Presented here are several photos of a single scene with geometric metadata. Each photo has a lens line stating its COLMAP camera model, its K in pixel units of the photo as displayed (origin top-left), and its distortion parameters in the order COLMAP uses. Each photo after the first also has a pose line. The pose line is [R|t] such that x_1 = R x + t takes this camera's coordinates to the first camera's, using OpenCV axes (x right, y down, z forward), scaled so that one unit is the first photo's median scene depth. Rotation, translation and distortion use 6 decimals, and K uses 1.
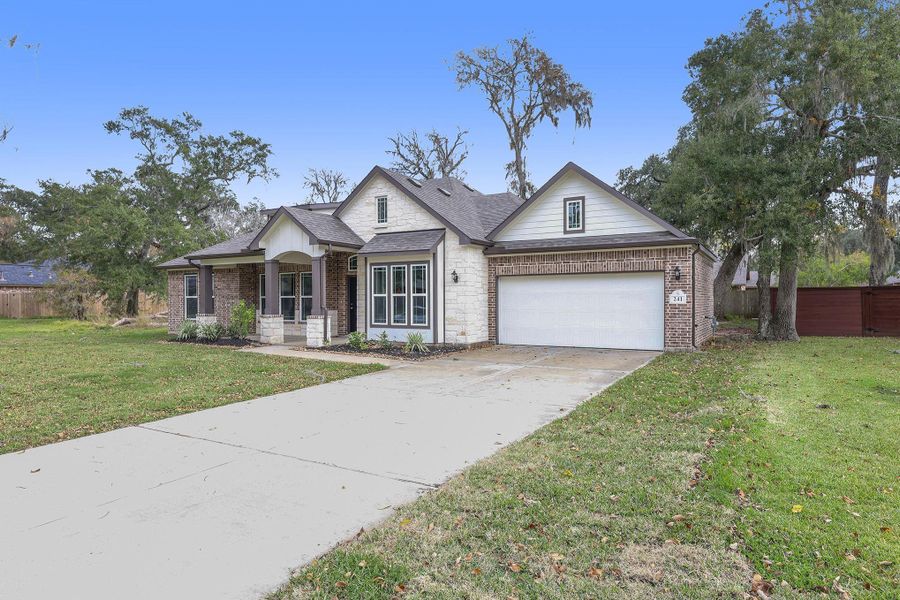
lens RADIAL K [[551.1, 0, 455.1], [0, 551.1, 298.2], [0, 0, 1]] dist [-0.008699, -0.000181]
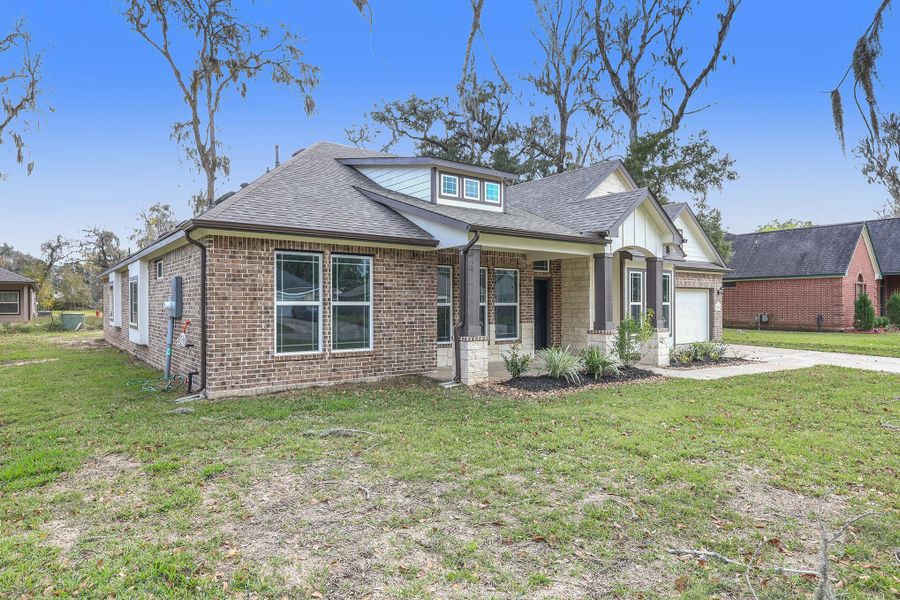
lens RADIAL K [[551.1, 0, 458.5], [0, 551.1, 303.6], [0, 0, 1]] dist [-0.008699, -0.000181]
pose [[0.367700, 0.005535, 0.929928, -1.129662], [-0.001851, 0.999985, -0.005221, -0.000106], [-0.929943, 0.000199, 0.367705, 0.965979]]
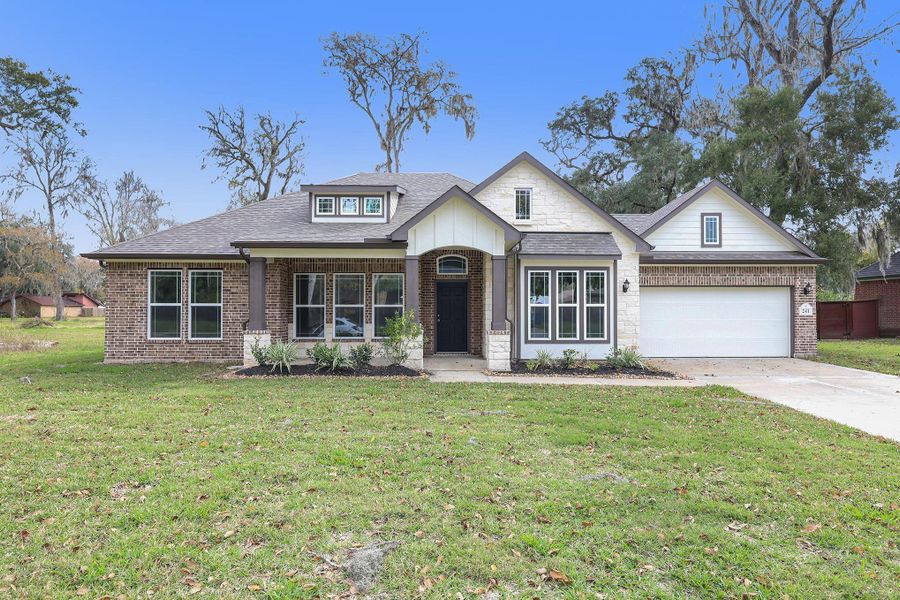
lens RADIAL K [[551.1, 0, 472.8], [0, 551.1, 304.2], [0, 0, 1]] dist [-0.008699, -0.000181]
pose [[0.843976, 0.010777, 0.536273, -0.698174], [-0.005341, 0.999917, -0.011690, 0.003724], [-0.536355, 0.007002, 0.843964, 0.354719]]
